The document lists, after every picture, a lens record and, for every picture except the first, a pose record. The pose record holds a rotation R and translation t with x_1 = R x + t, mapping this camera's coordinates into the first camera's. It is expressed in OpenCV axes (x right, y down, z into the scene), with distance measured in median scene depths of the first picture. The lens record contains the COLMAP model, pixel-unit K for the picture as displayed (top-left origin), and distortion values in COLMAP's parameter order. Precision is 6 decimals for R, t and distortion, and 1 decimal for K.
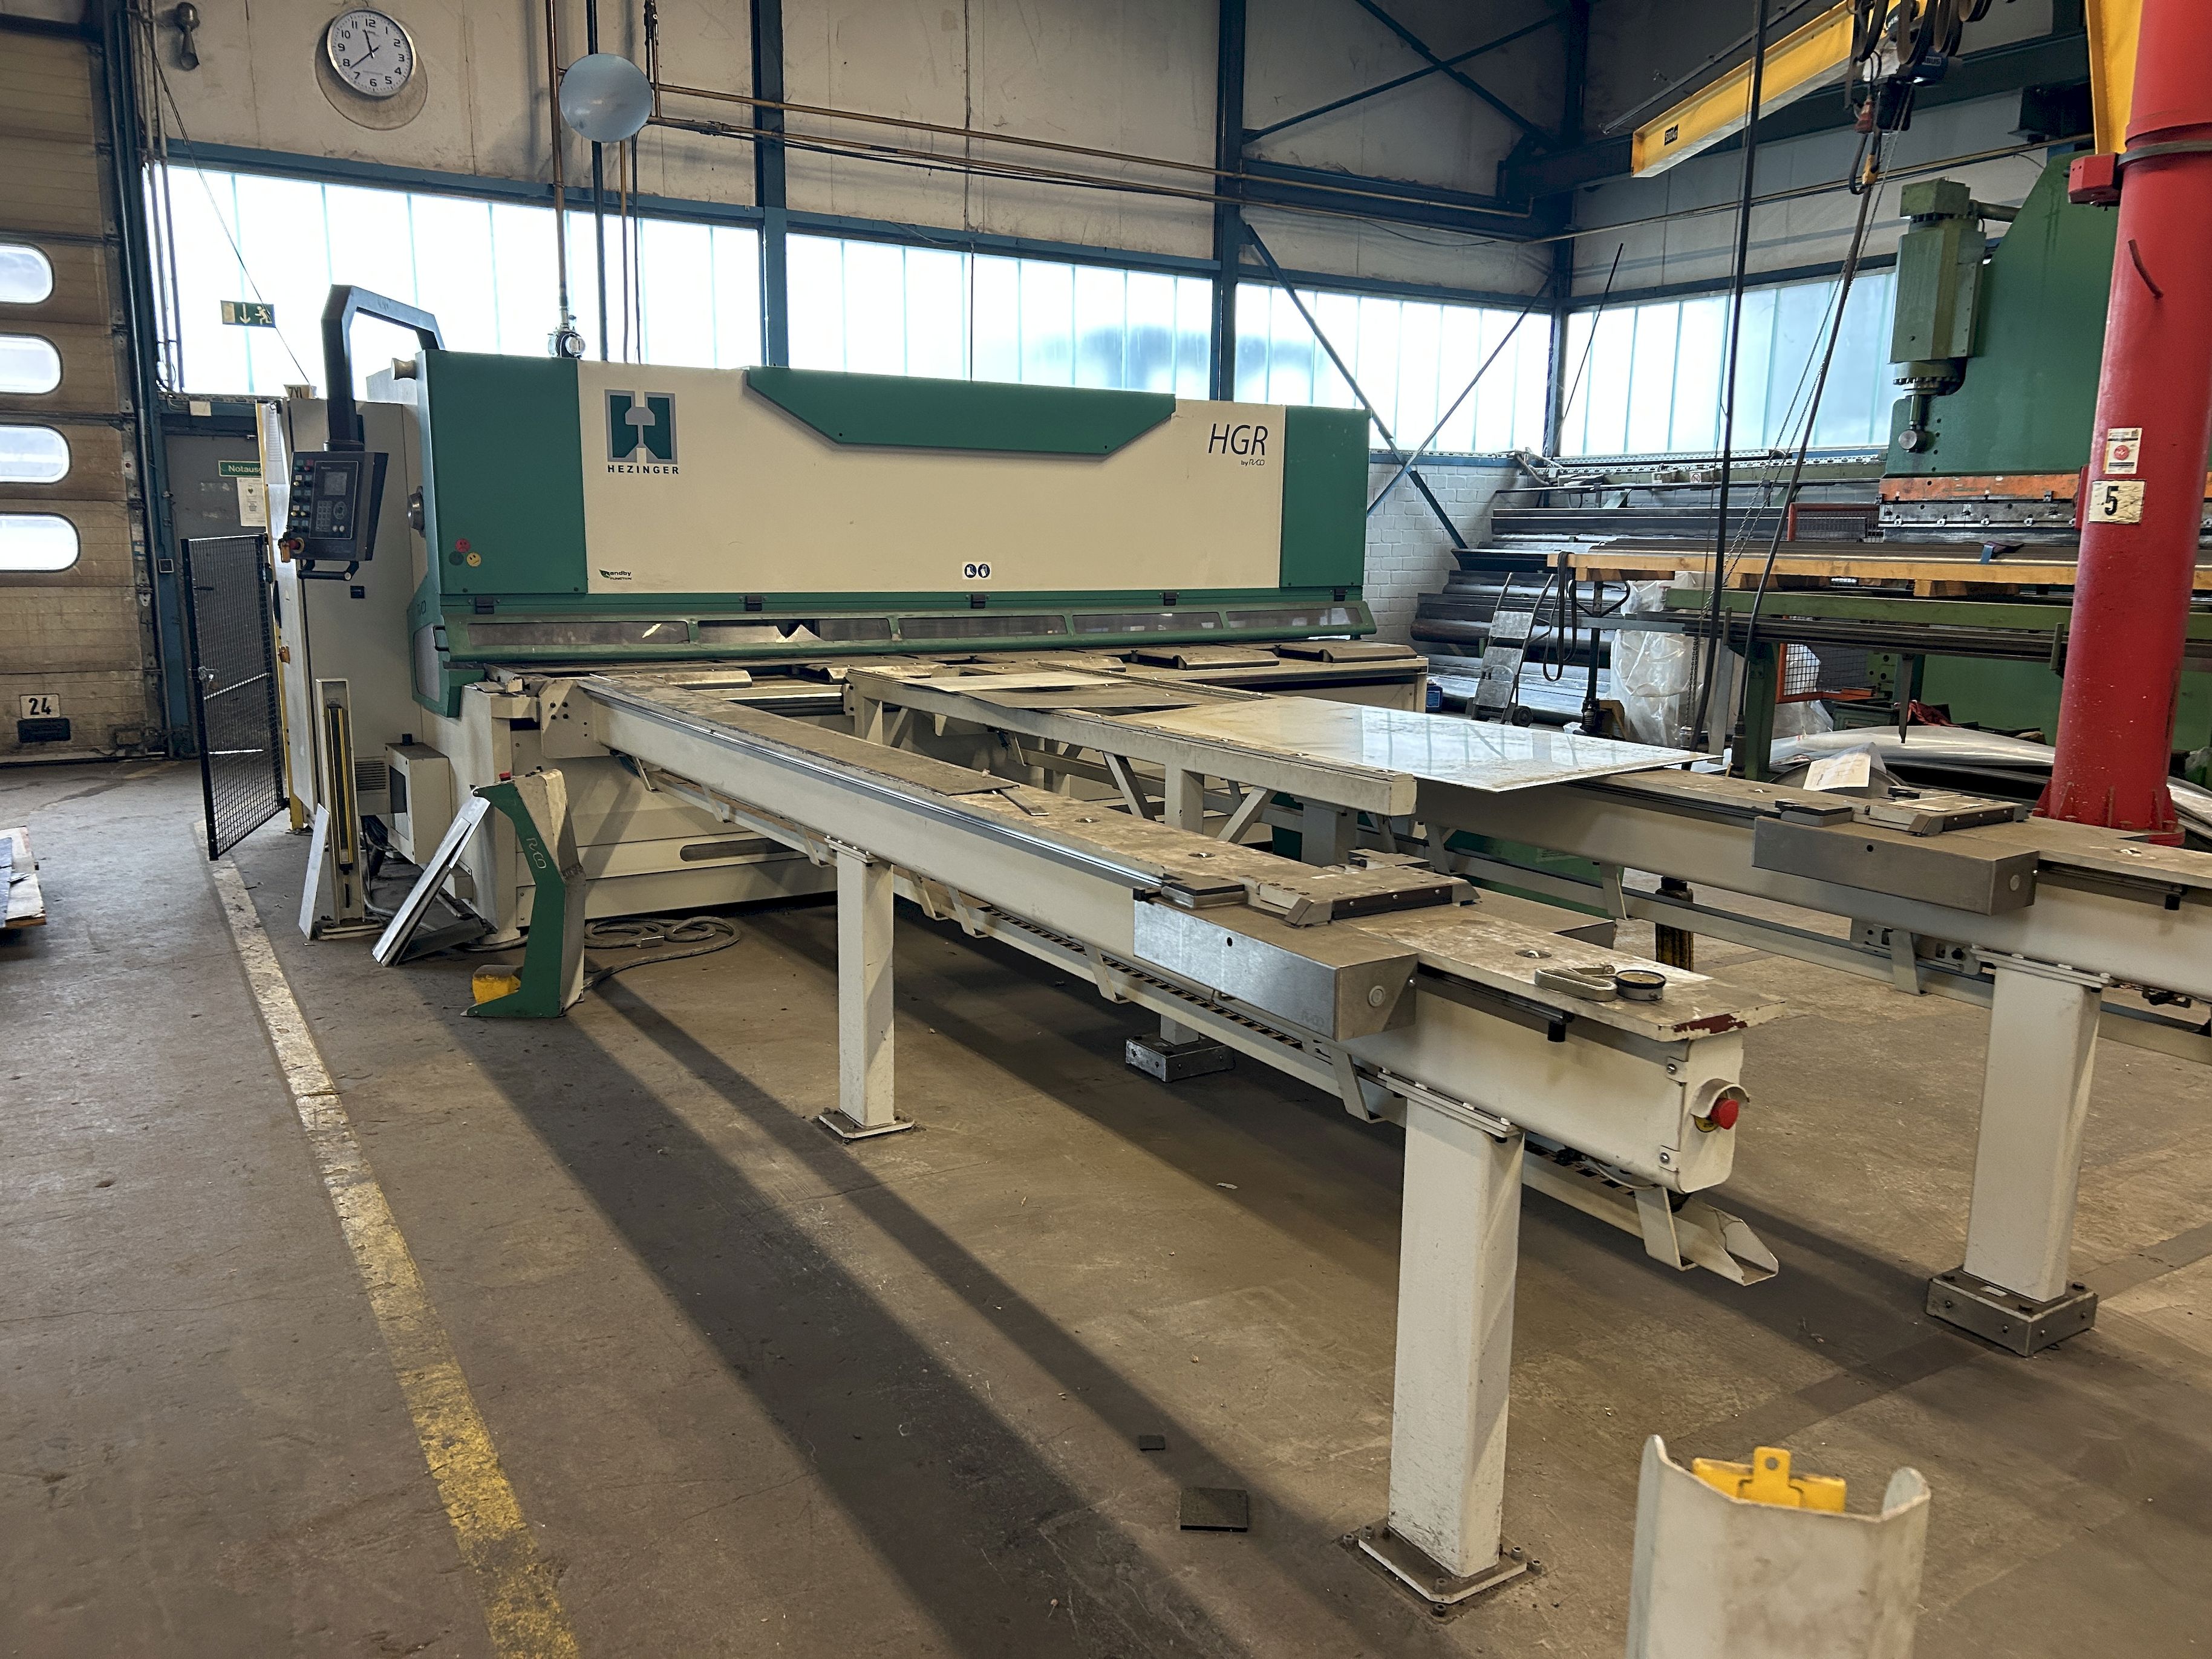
lens RADIAL K [[1659.1, 0, 1106.8], [0, 1659.1, 845.4], [0, 0, 1]] dist [0.059298, -0.071370]
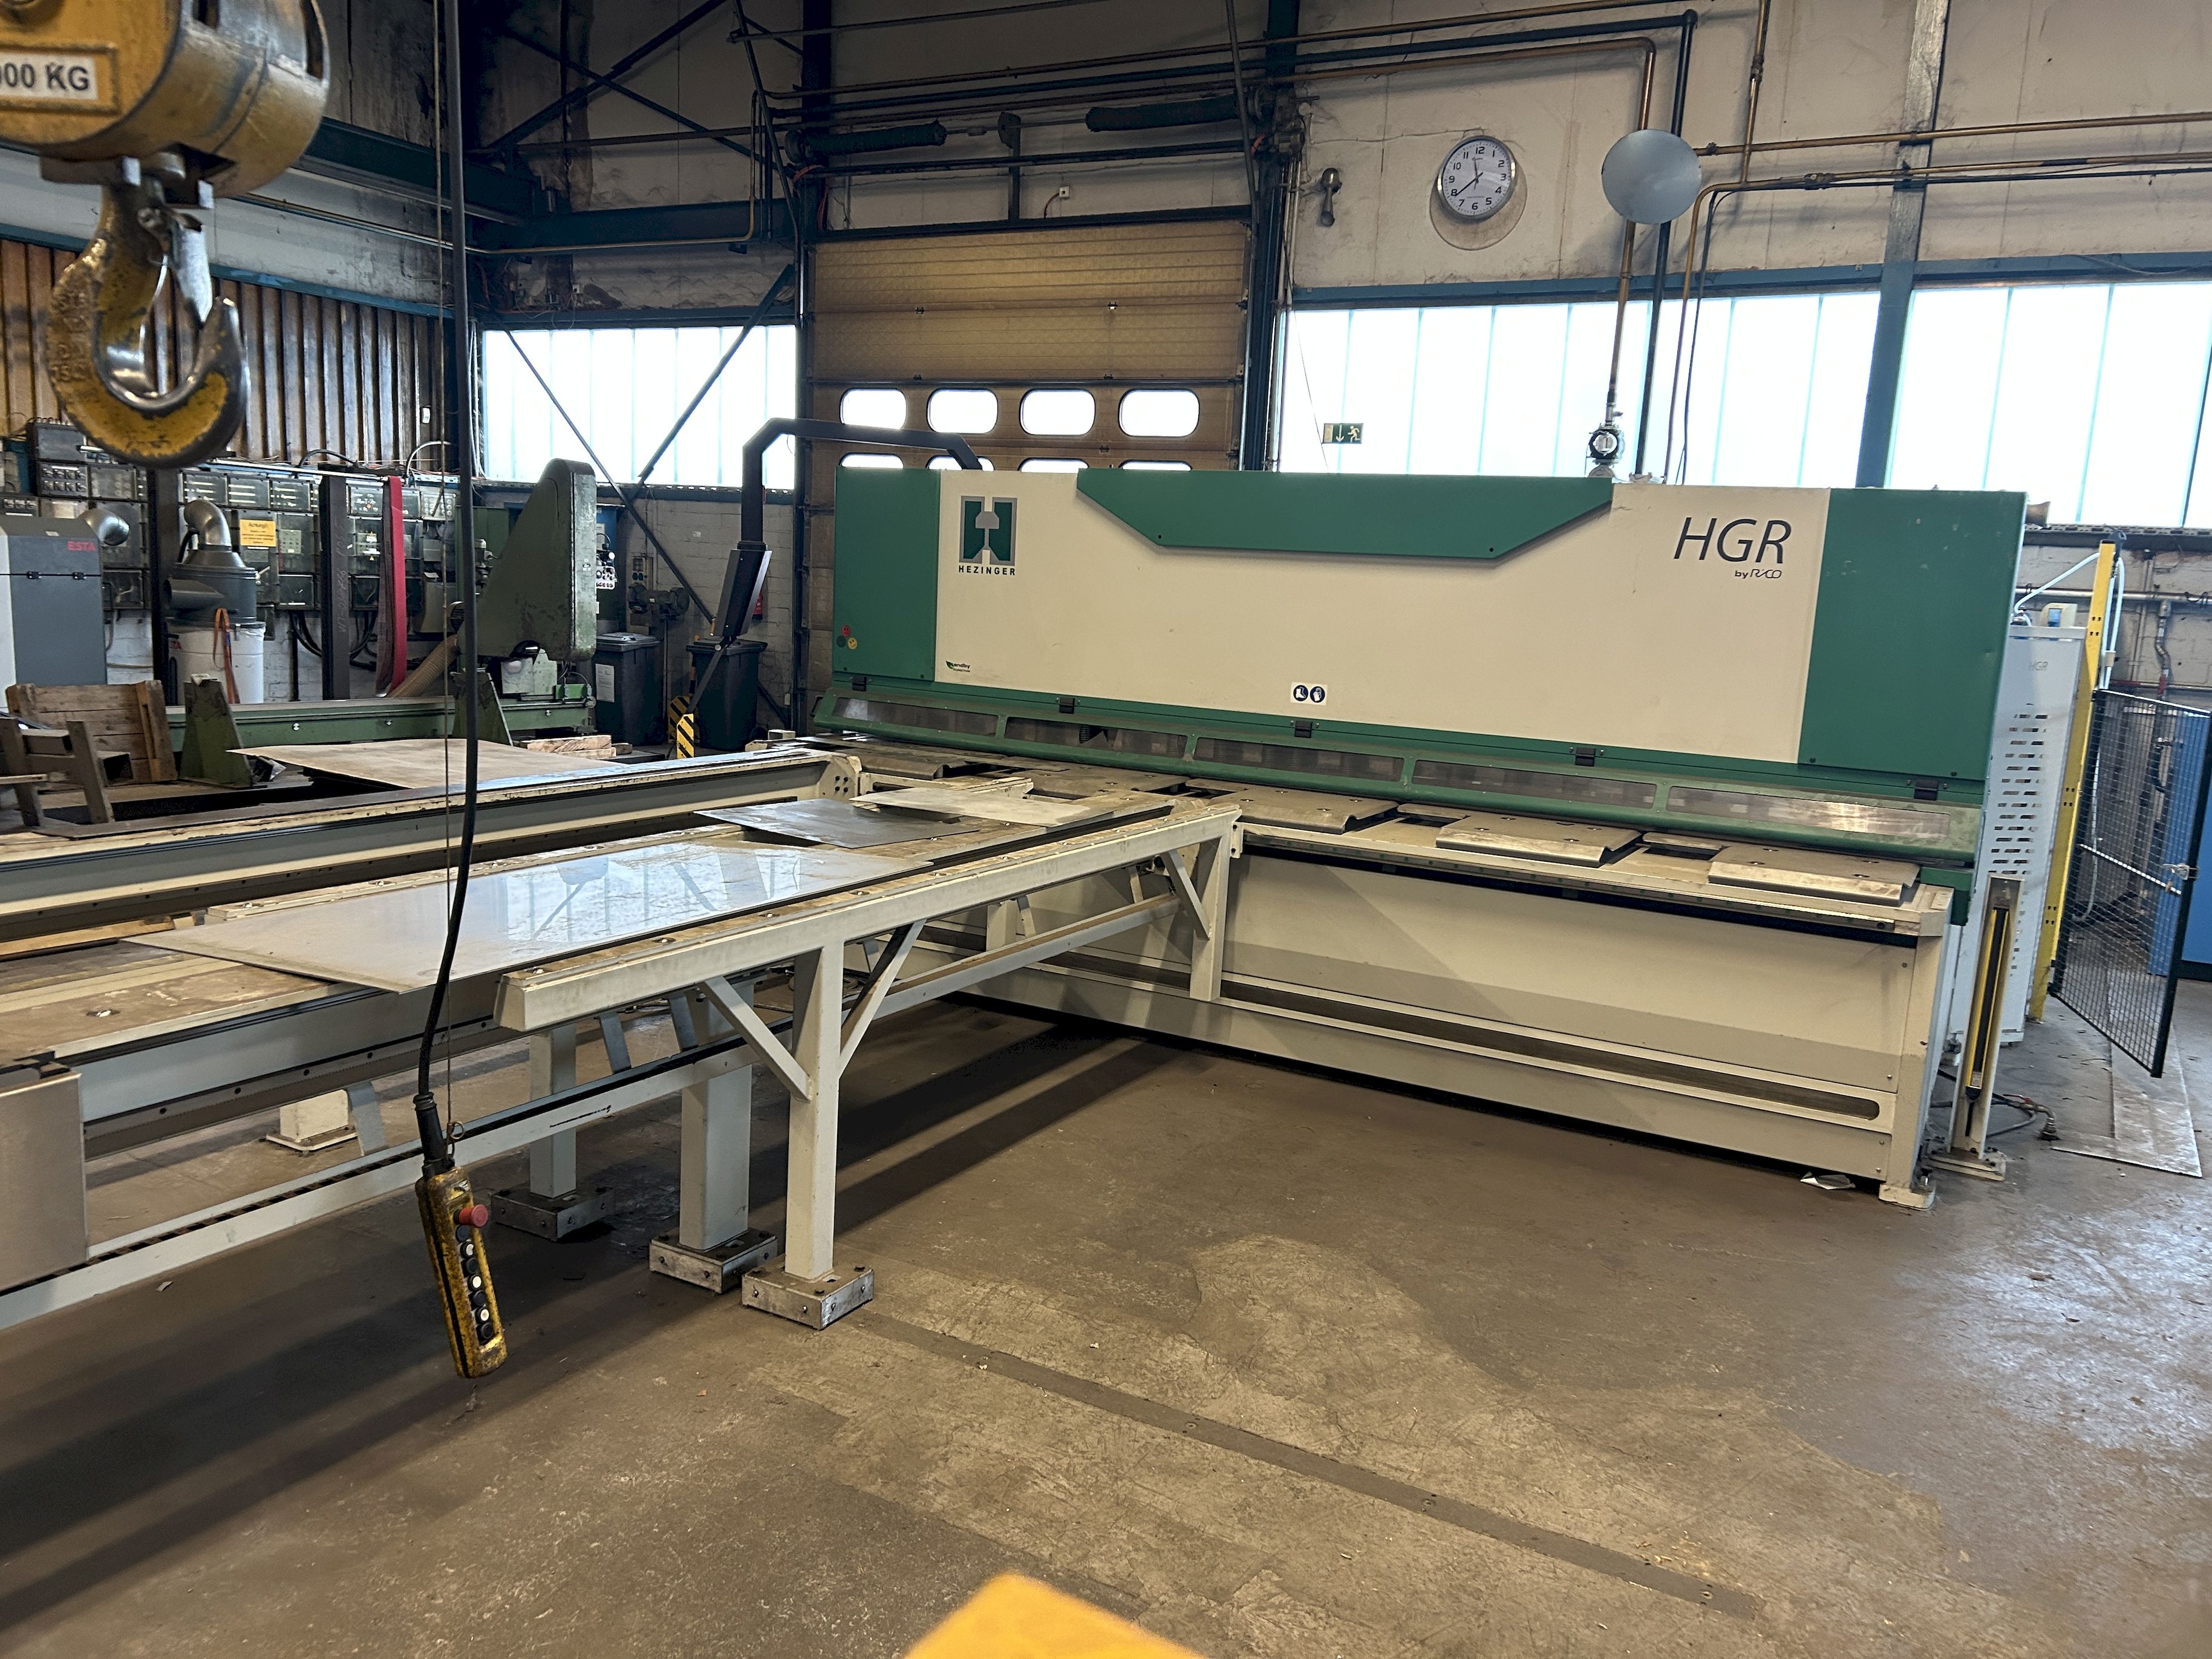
lens RADIAL K [[1659.1, 0, 1106.8], [0, 1659.1, 845.4], [0, 0, 1]] dist [0.059298, -0.071370]
pose [[0.475762, 0.159517, -0.864988, 0.435016], [-0.209466, 0.975672, 0.064719, -0.086823], [0.854268, 0.150395, 0.497601, 0.354394]]
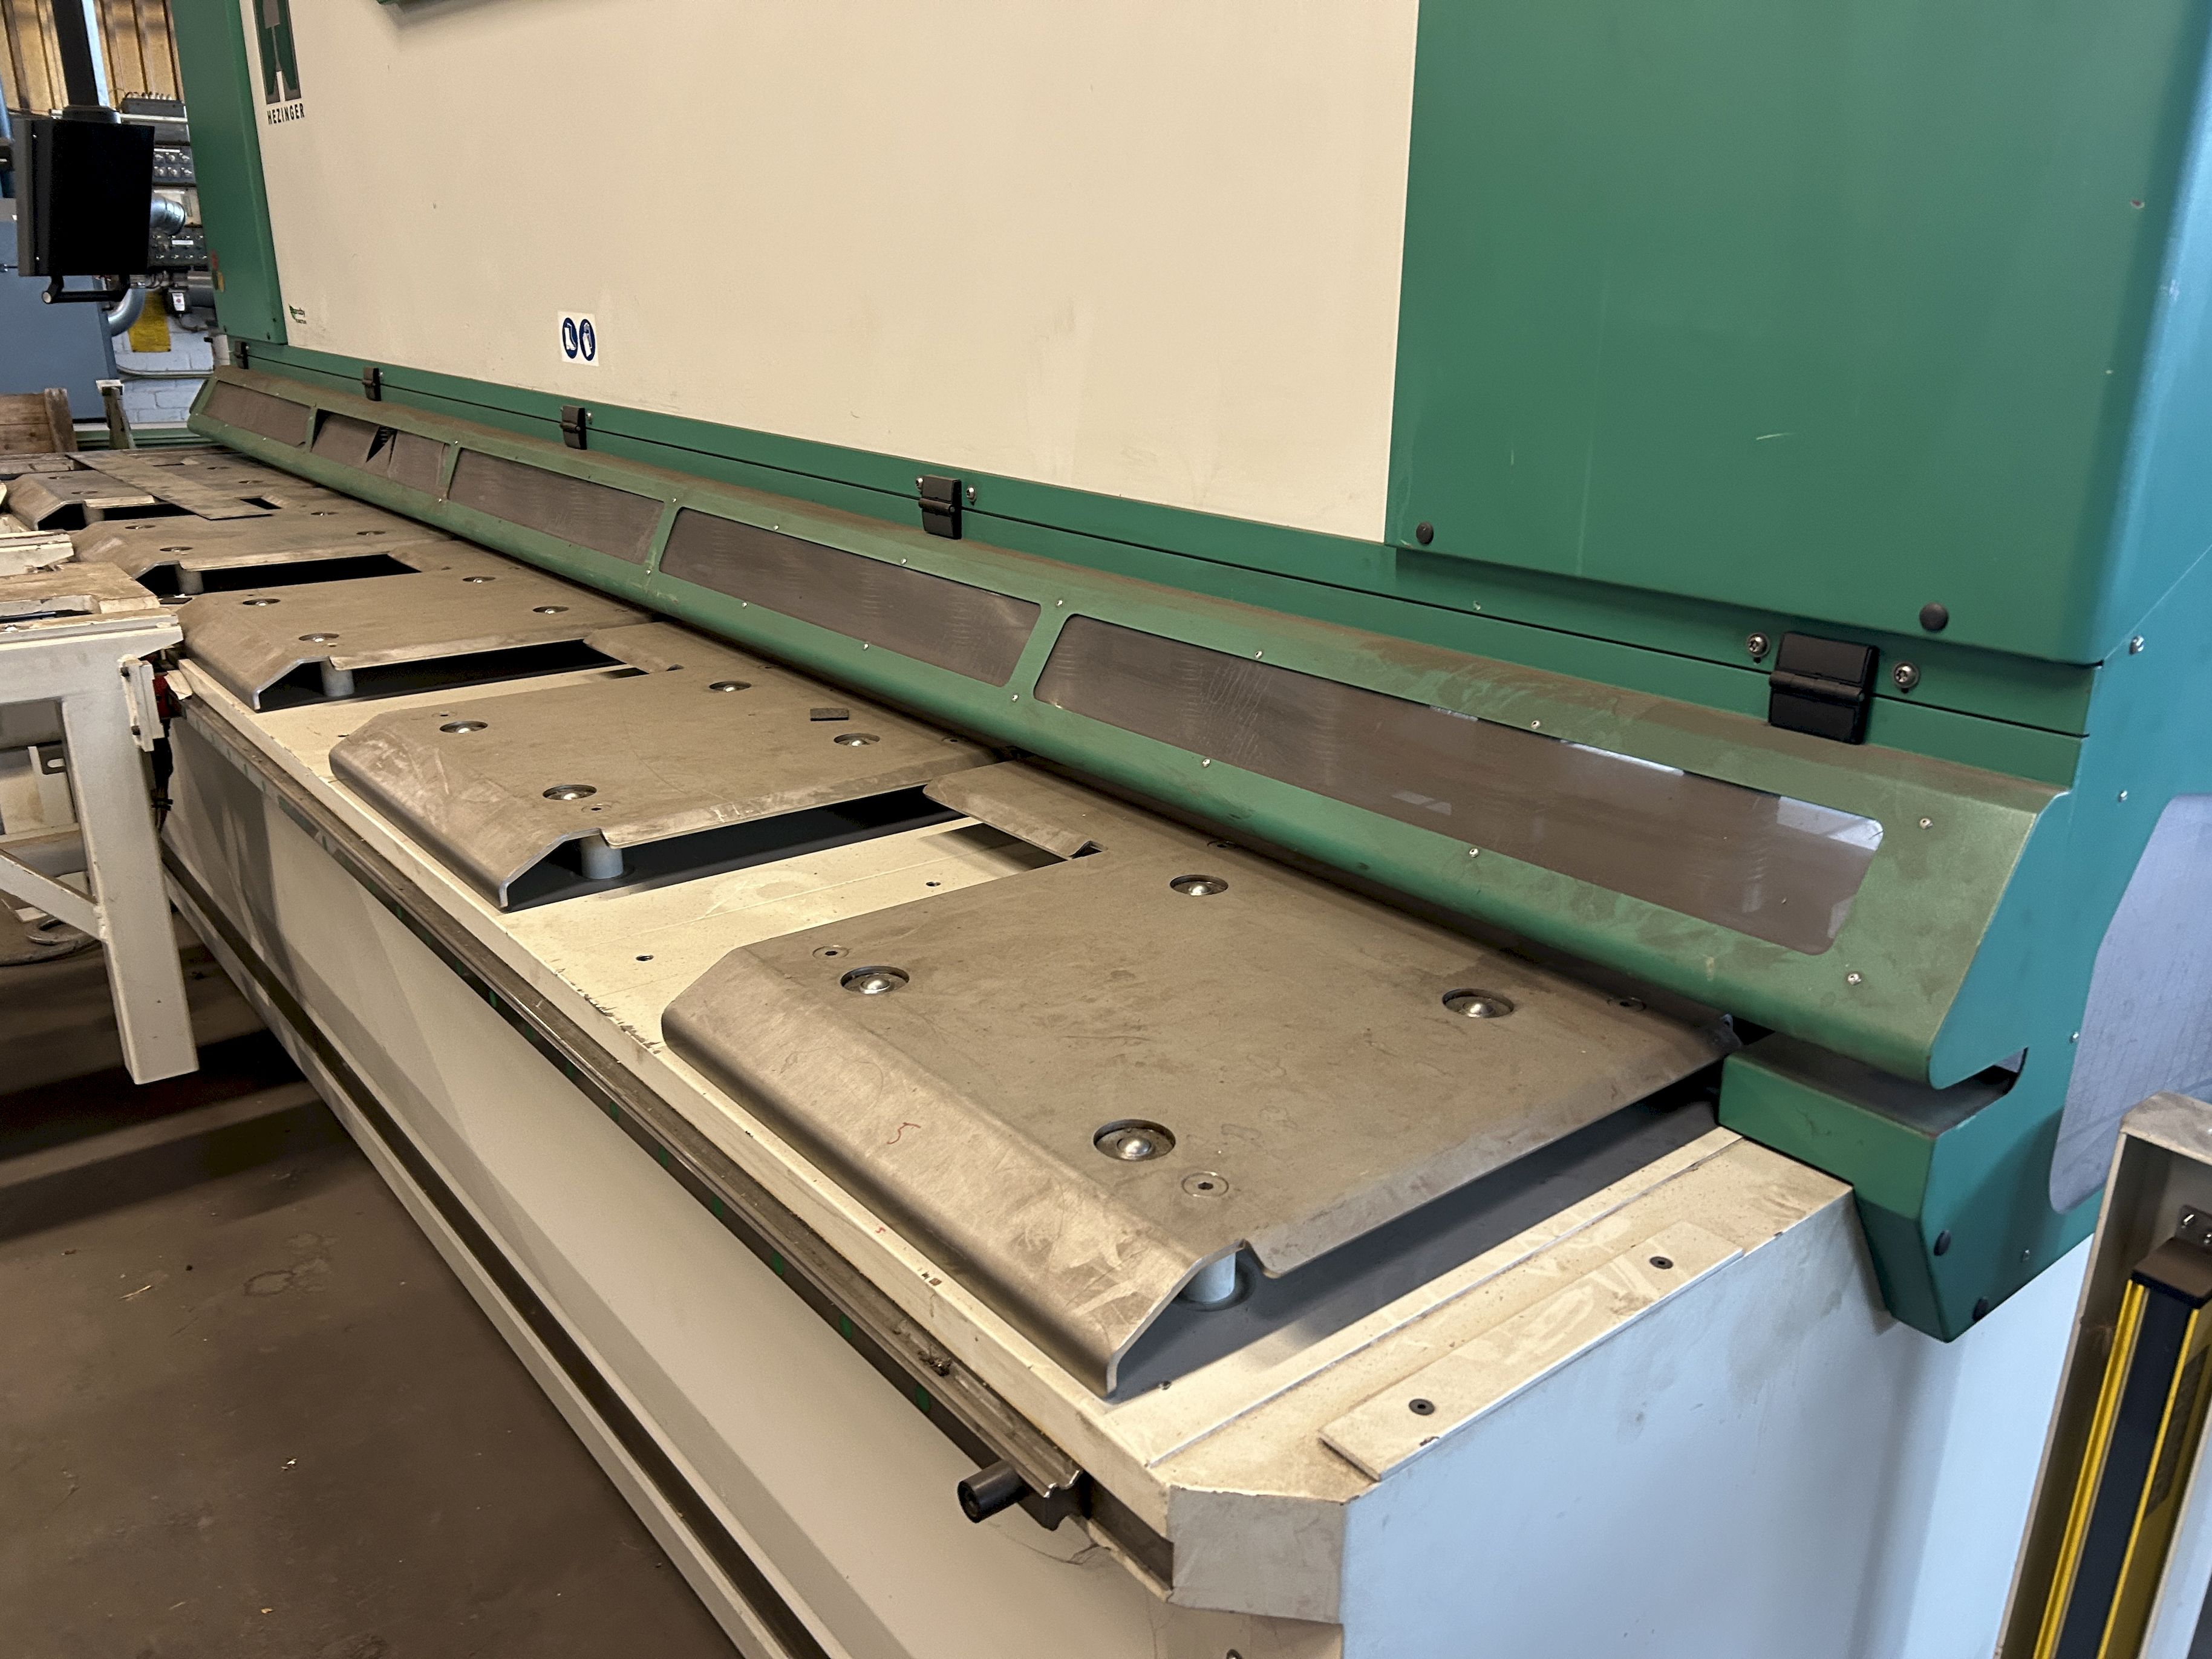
lens RADIAL K [[1659.1, 0, 1106.8], [0, 1659.1, 845.4], [0, 0, 1]] dist [0.059298, -0.071370]
pose [[0.115020, 0.321370, -0.939943, 0.211875], [-0.194268, 0.935229, 0.295986, -0.134987], [0.974182, 0.148557, 0.170002, 0.750376]]
